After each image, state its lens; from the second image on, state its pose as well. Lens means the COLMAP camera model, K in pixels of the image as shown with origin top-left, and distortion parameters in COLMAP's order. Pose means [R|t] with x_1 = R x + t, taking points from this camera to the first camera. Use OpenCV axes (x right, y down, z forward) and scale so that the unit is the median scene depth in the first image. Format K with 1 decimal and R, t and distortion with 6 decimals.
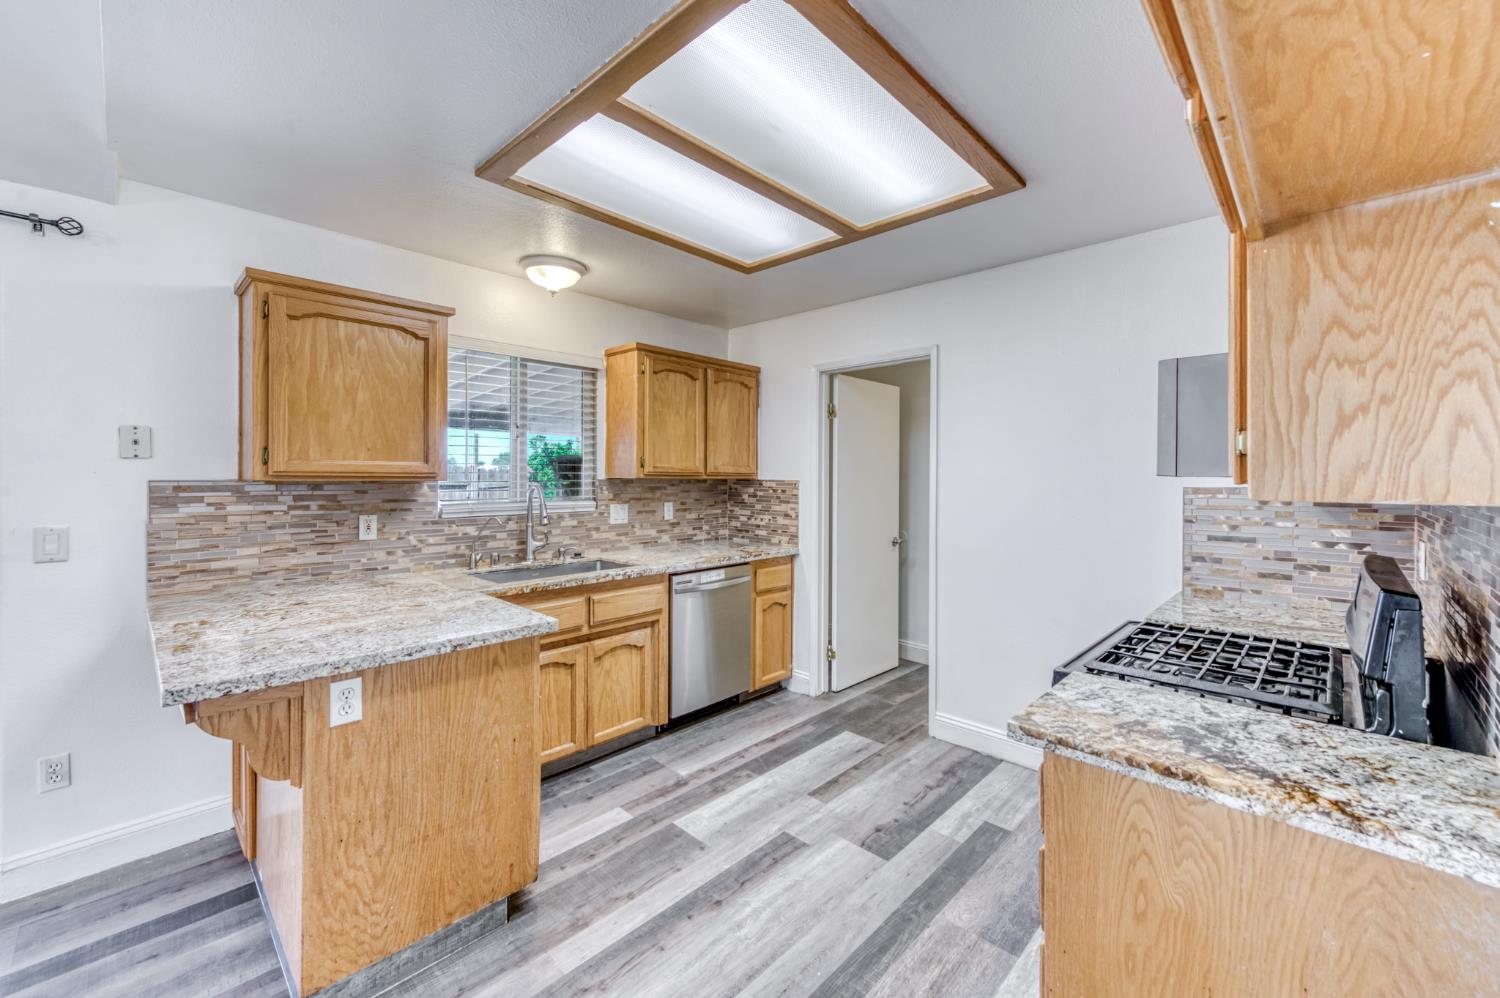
lens RADIAL K [[600.6, 0, 751.9], [0, 600.6, 475.7], [0, 0, 1]] dist [0.000923, -0.000129]
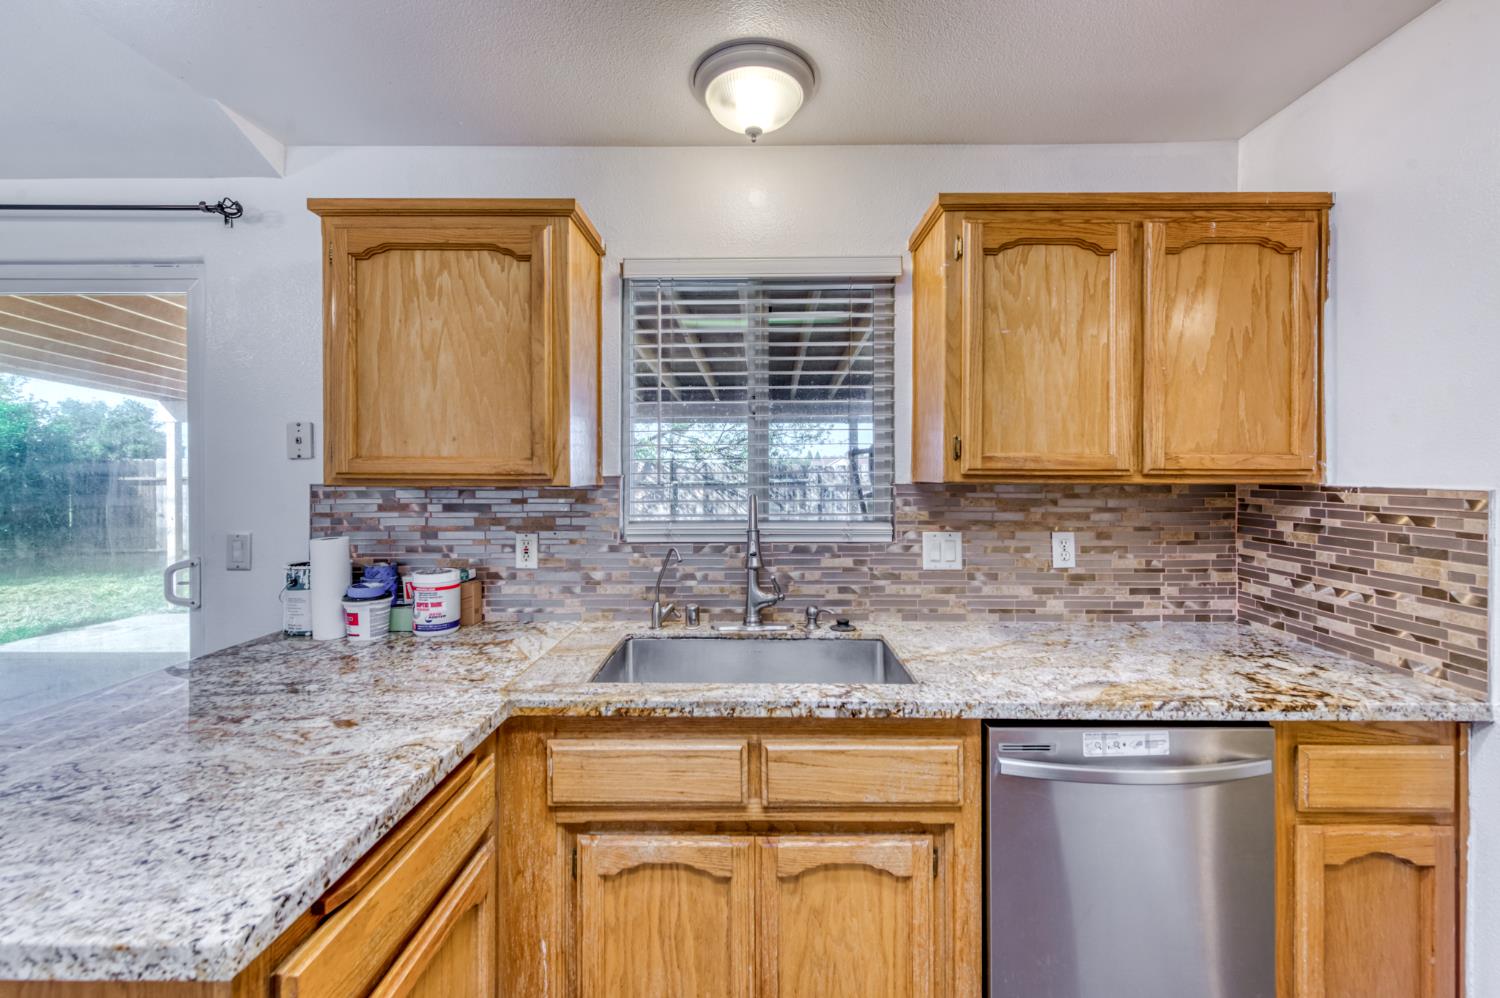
lens RADIAL K [[603.0, 0, 753.3], [0, 603.0, 474.5], [0, 0, 1]] dist [0.001557, -0.000235]
pose [[0.682031, -0.004174, -0.731312, 0.052367], [0.002915, 0.999991, -0.002988, -0.001058], [0.731318, -0.000094, 0.682037, 0.565112]]
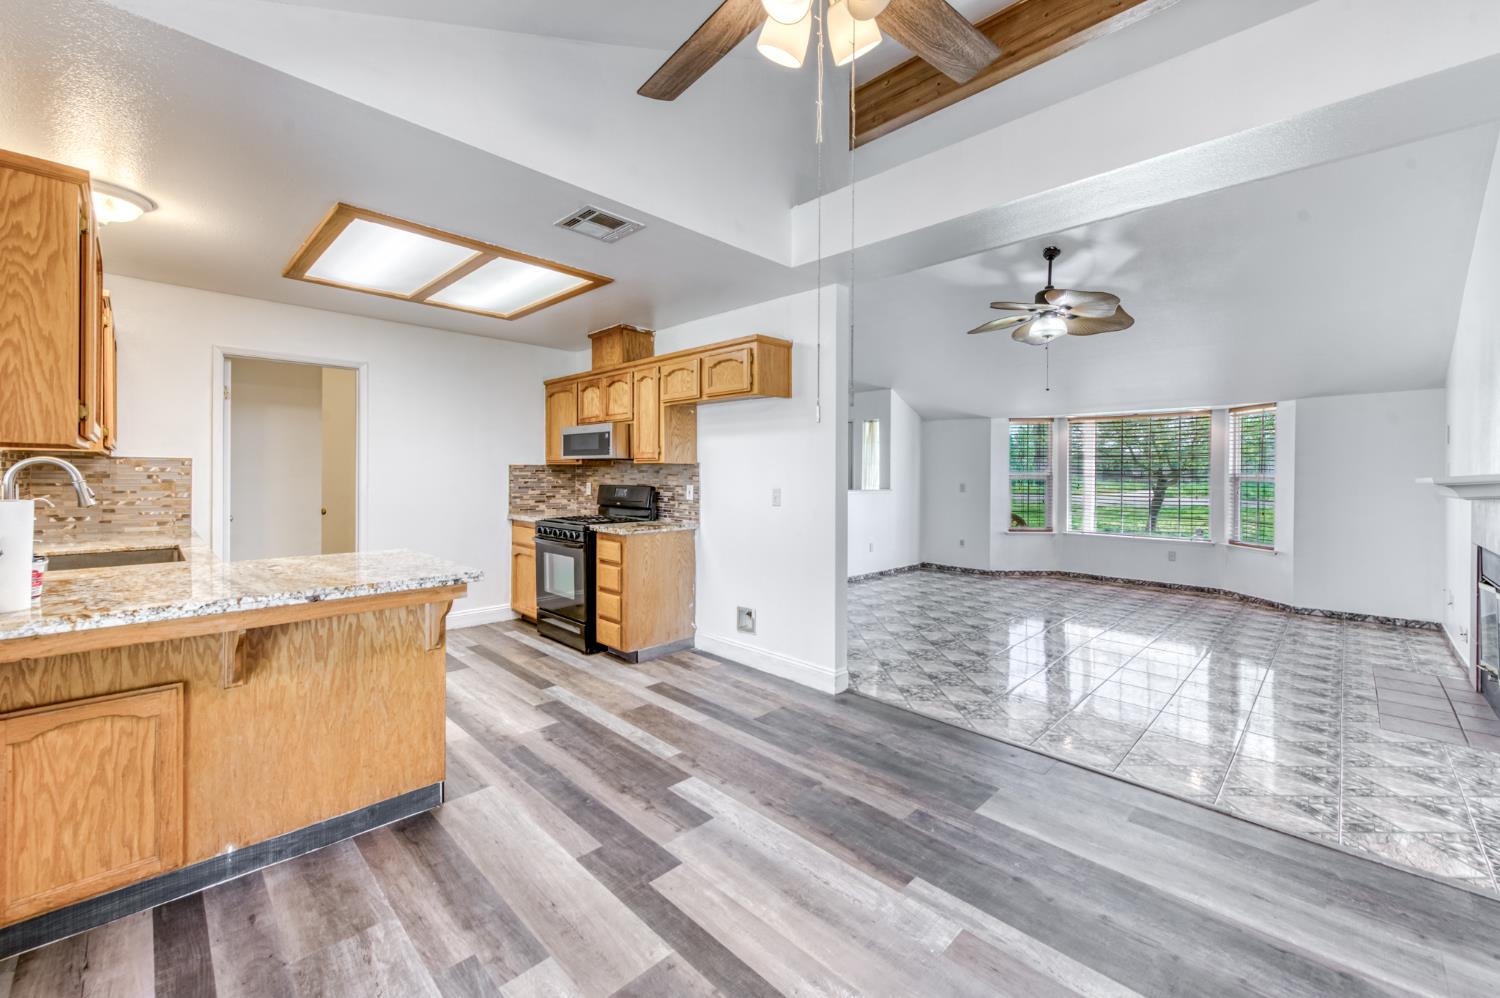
lens RADIAL K [[597.7, 0, 753.7], [0, 597.7, 477.1], [0, 0, 1]] dist [0.001999, 0.000039]
pose [[0.011049, -0.012064, 0.999866, -1.016673], [-0.006059, 0.999908, 0.012131, 0.023632], [-0.999921, -0.006192, 0.010974, 0.079840]]
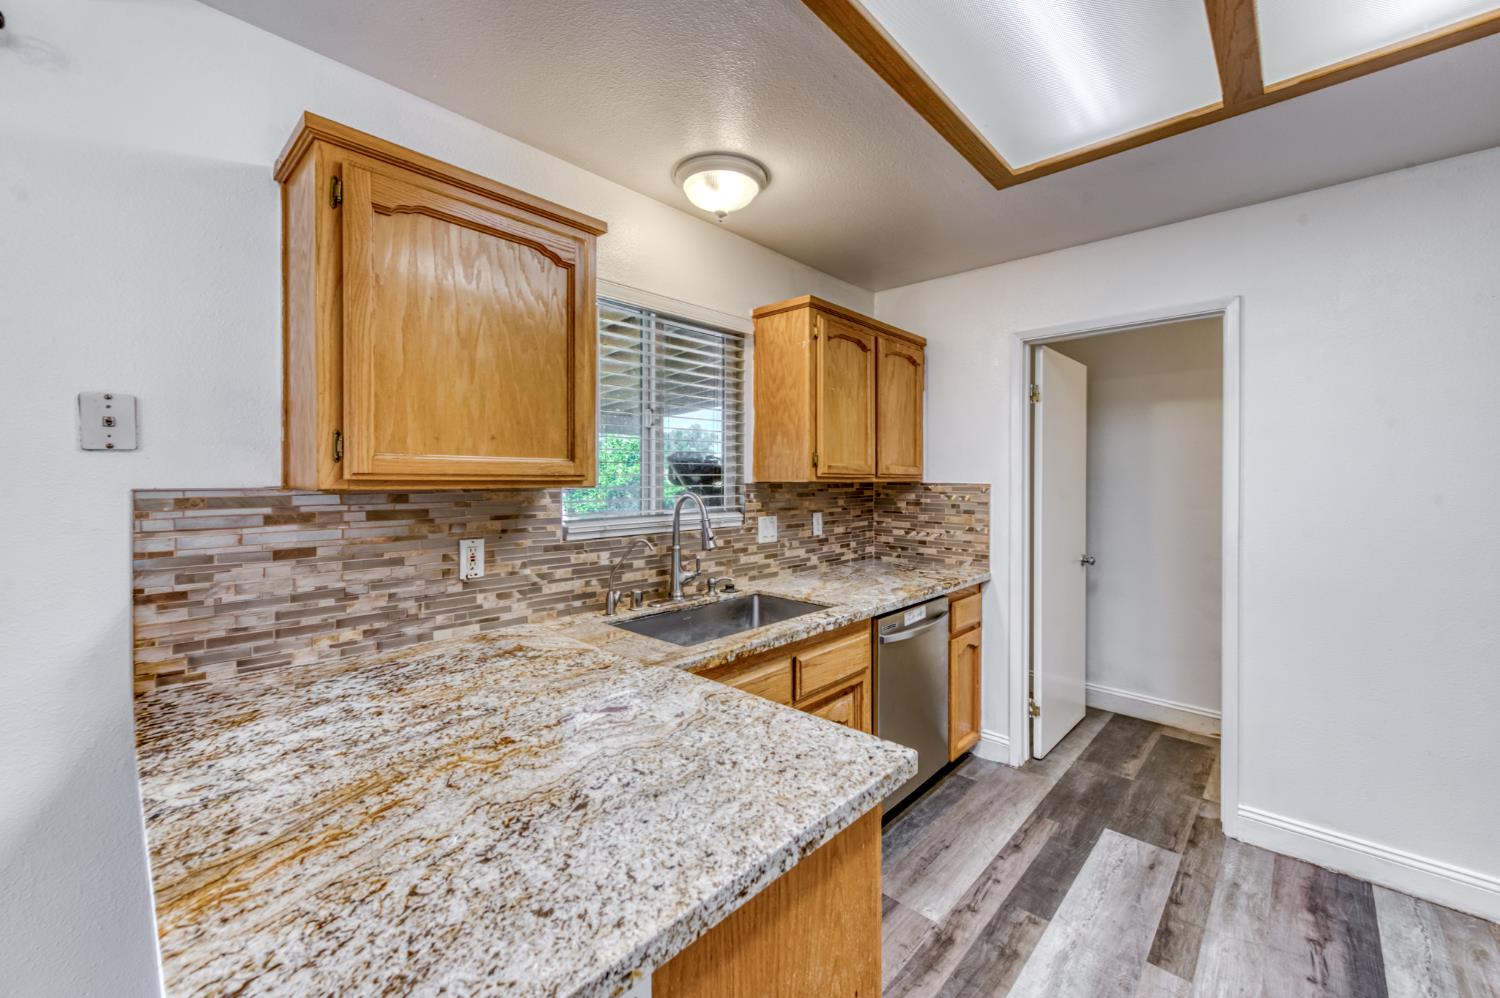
lens RADIAL K [[596.8, 0, 747.7], [0, 596.8, 477.7], [0, 0, 1]] dist [0.001836, -0.000421]
pose [[0.999922, -0.003815, 0.011883, -0.274314], [0.003826, 0.999992, -0.000895, -0.000368], [-0.011879, 0.000940, 0.999929, 0.273826]]
